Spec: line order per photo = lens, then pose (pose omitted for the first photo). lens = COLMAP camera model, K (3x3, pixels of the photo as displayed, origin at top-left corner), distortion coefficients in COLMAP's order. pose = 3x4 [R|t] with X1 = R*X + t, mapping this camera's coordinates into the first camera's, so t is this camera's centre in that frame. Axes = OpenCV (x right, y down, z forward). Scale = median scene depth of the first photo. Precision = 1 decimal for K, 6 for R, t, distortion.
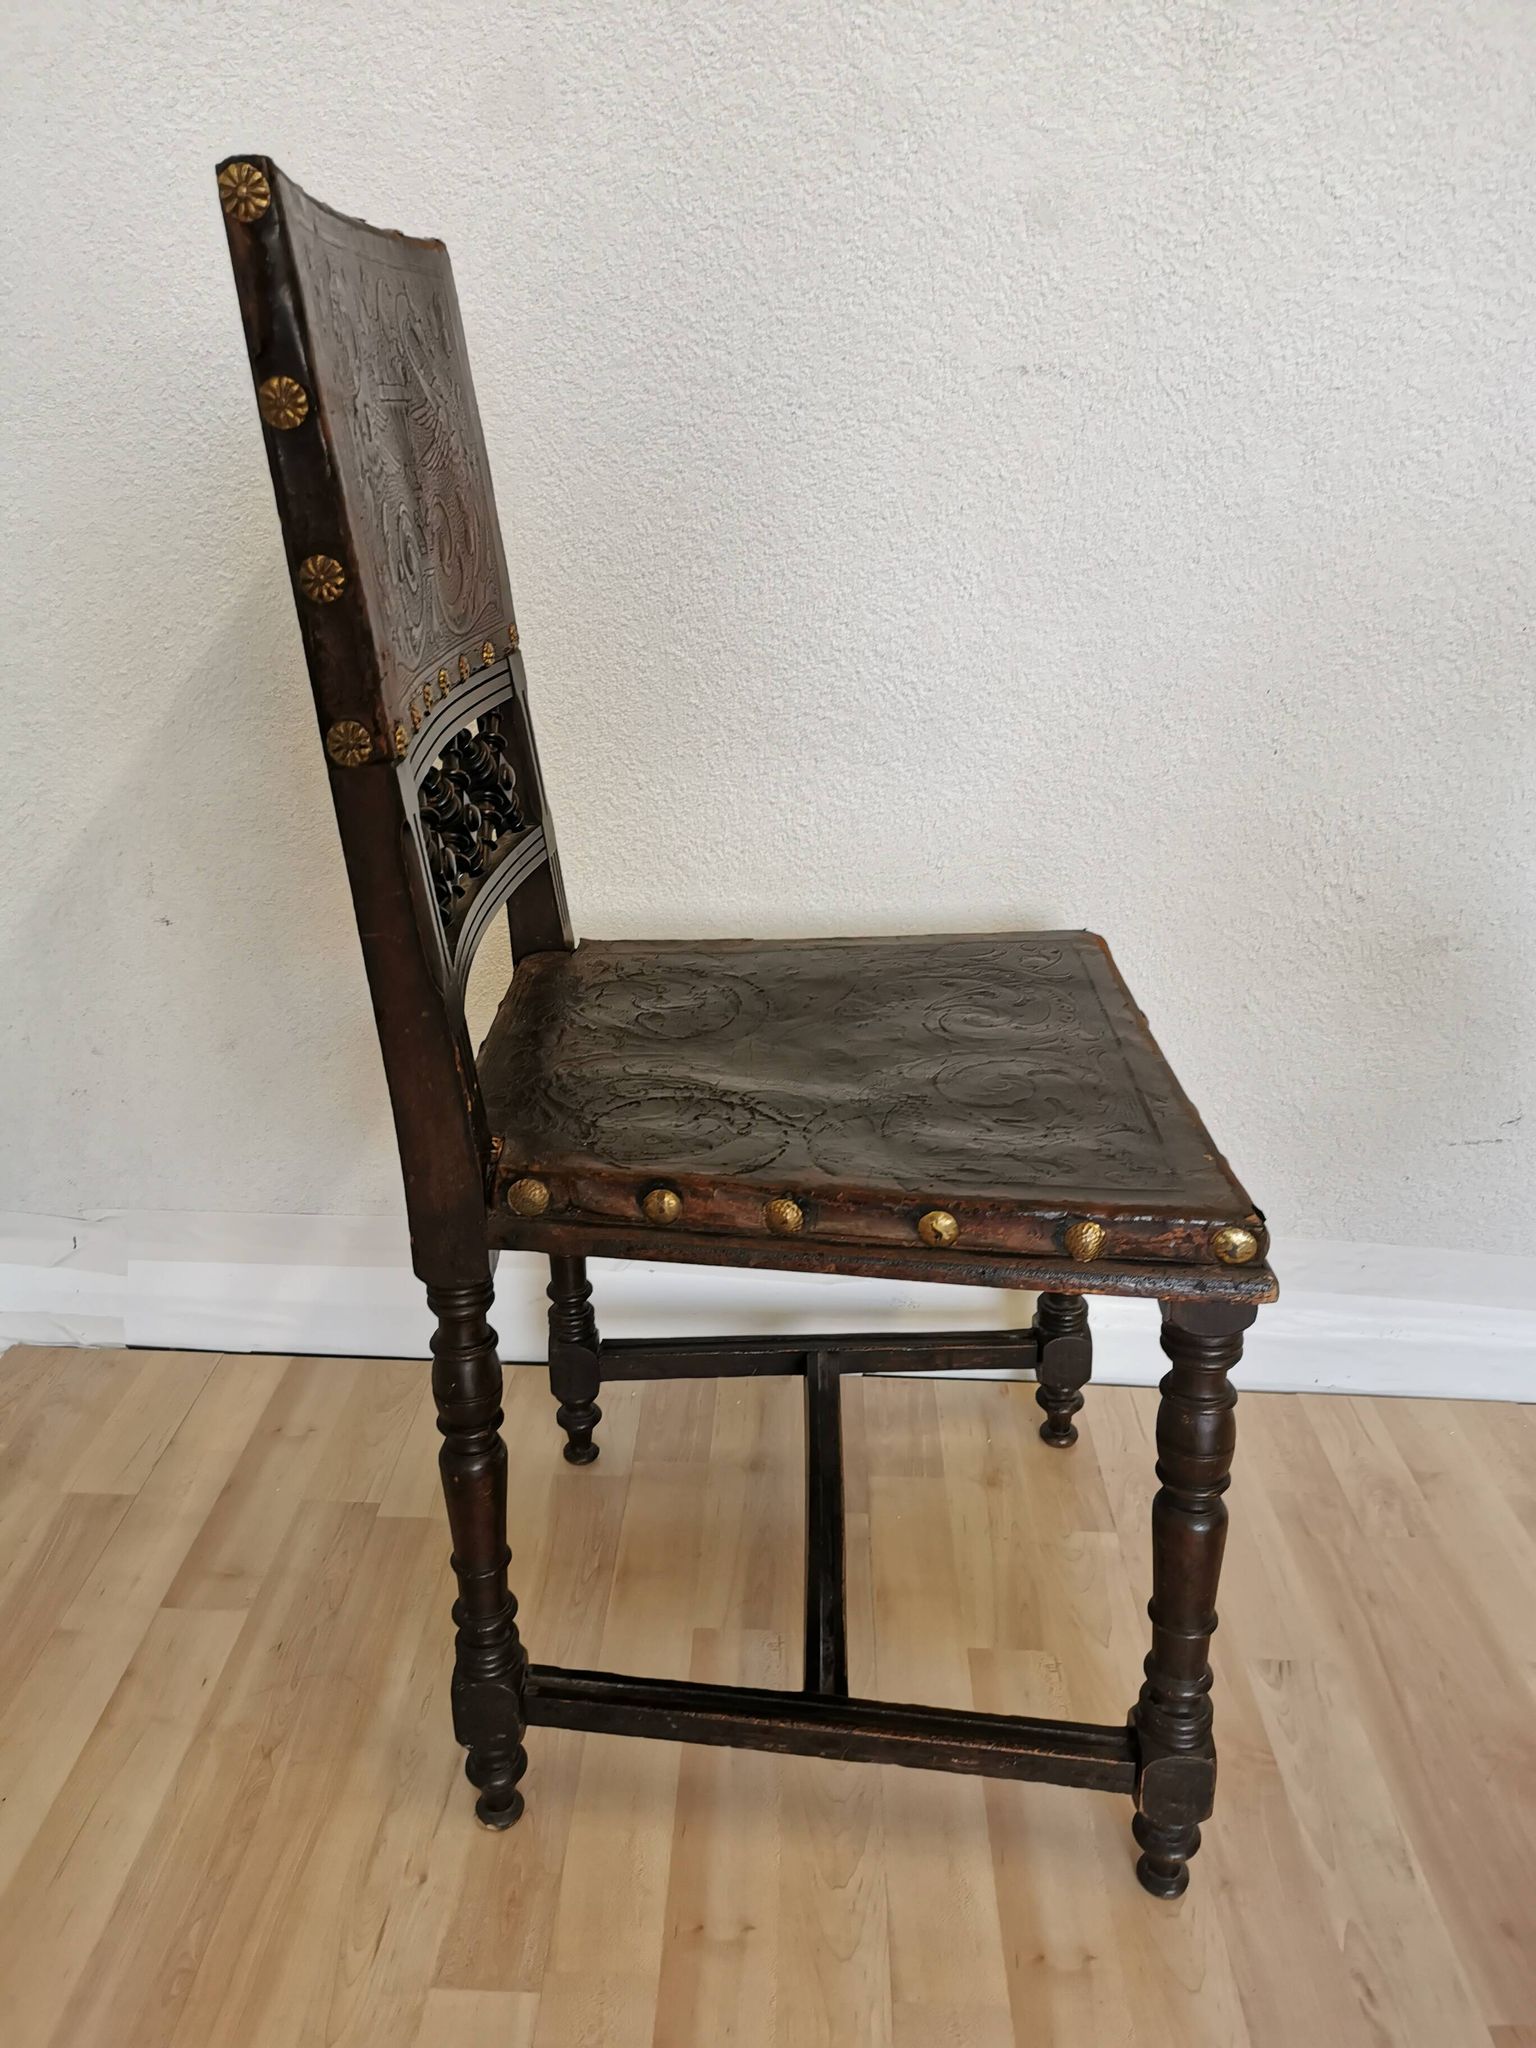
lens RADIAL K [[1568.2, 0, 708.8], [0, 1568.2, 1018.0], [0, 0, 1]] dist [0.040057, -0.011565]
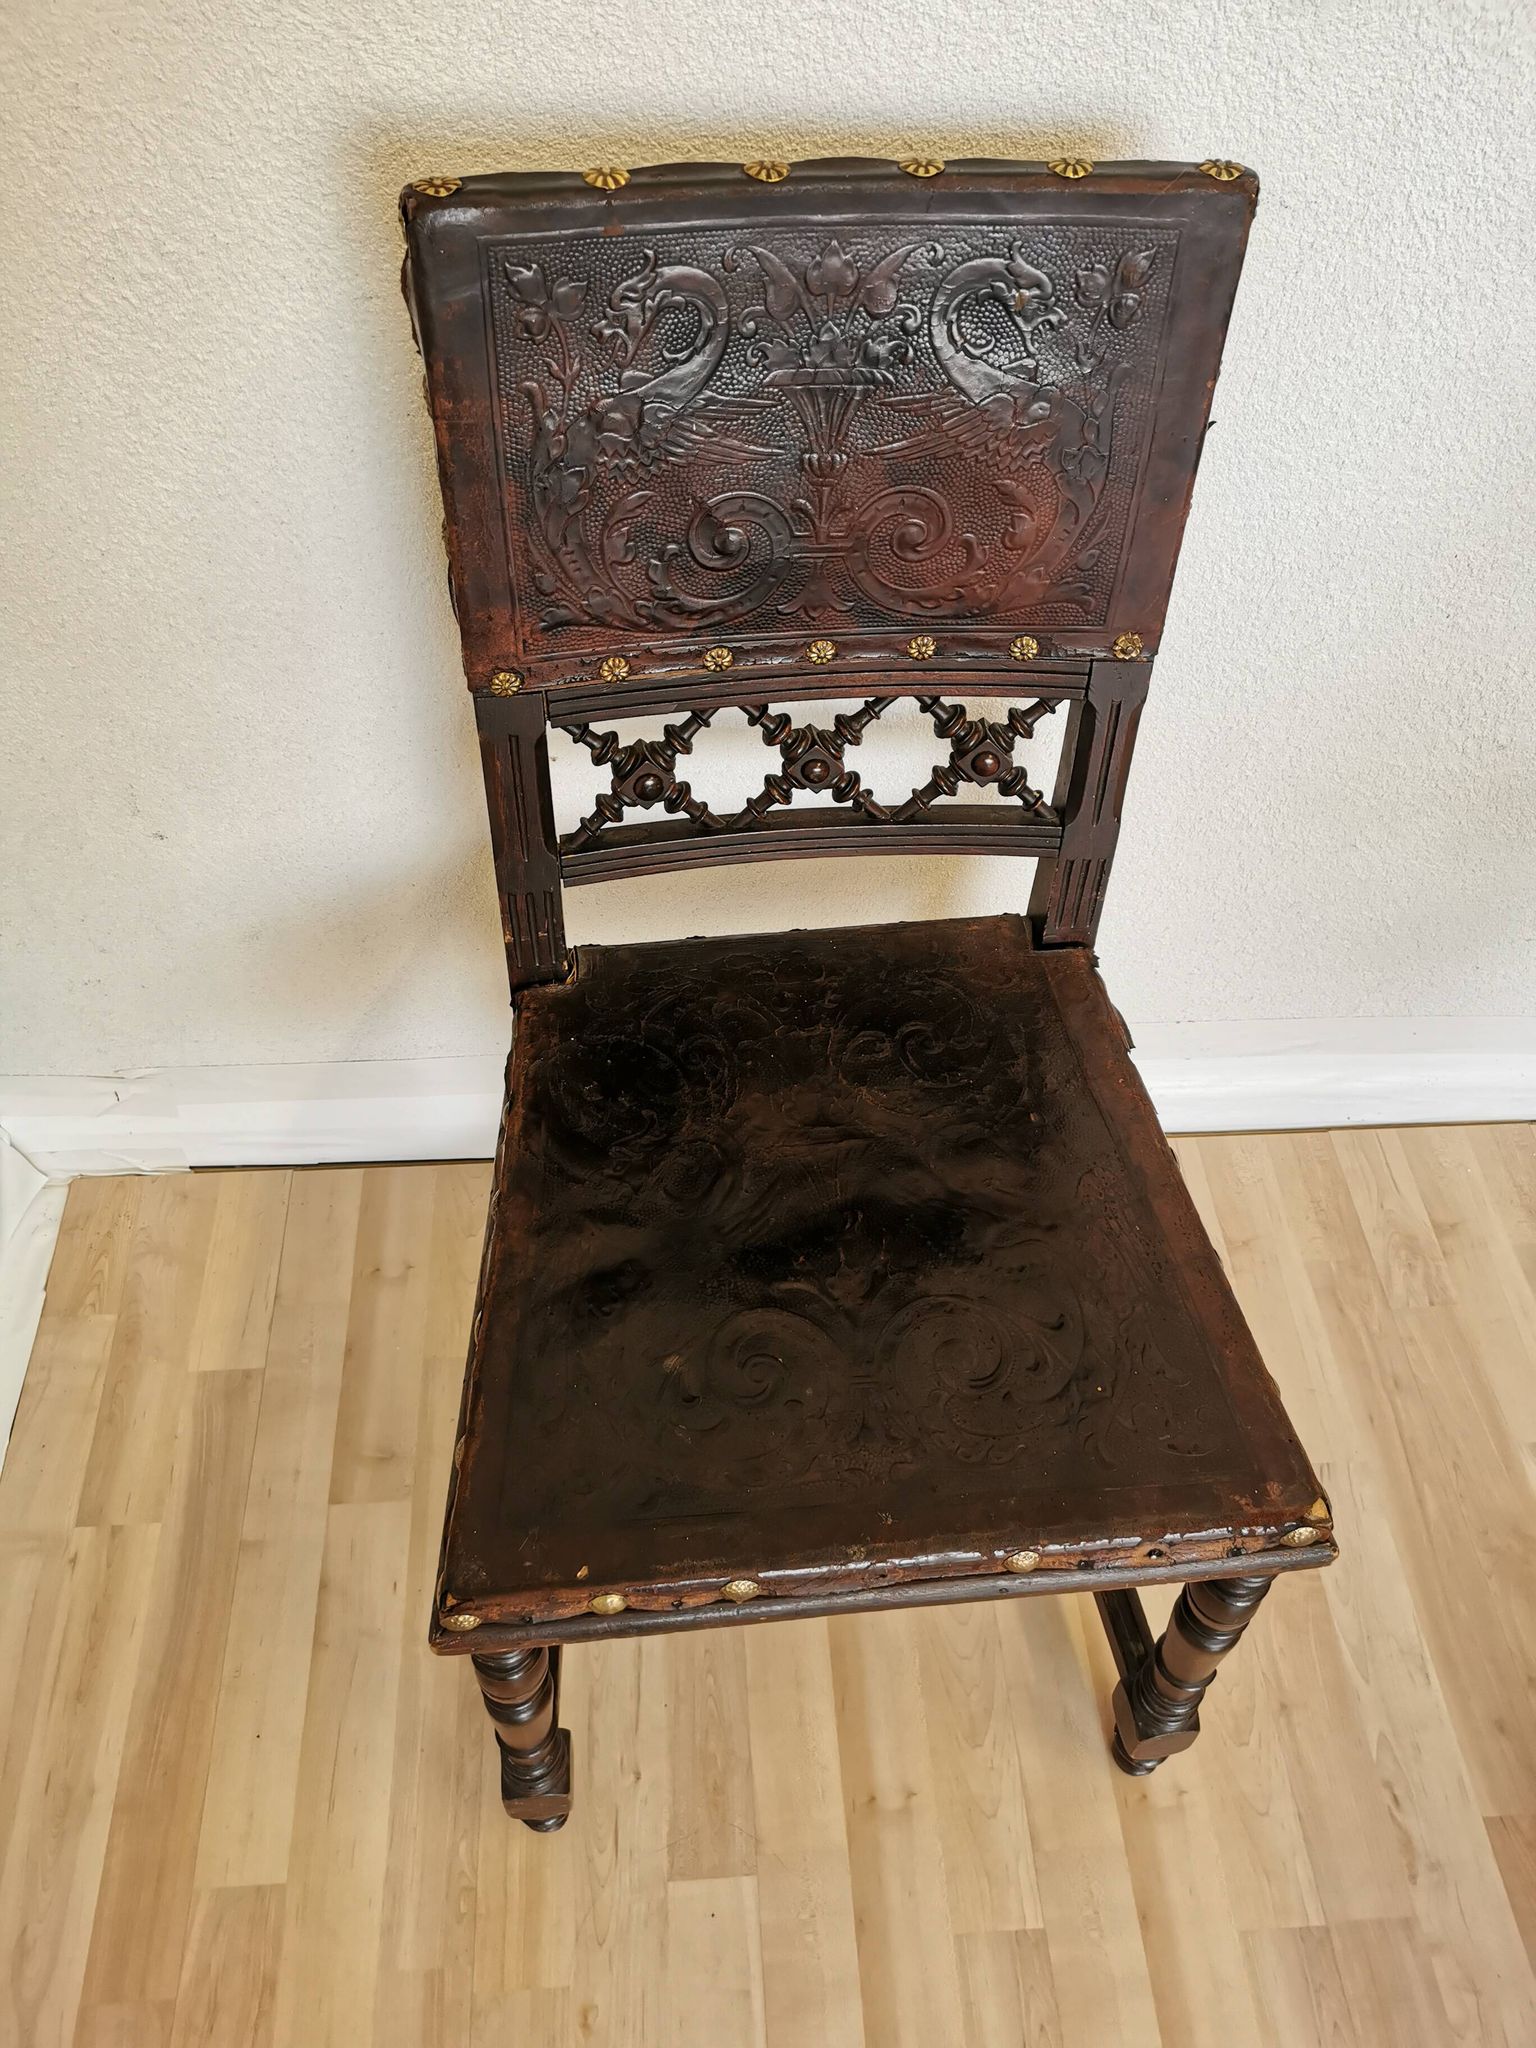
lens RADIAL K [[1568.9, 0, 719.6], [0, 1568.9, 1036.8], [0, 0, 1]] dist [0.031989, -0.012109]
pose [[0.994170, -0.087936, 0.062392, -0.123793], [0.045343, 0.865983, 0.498013, -0.467285], [-0.097824, -0.492281, 0.864922, 0.198373]]
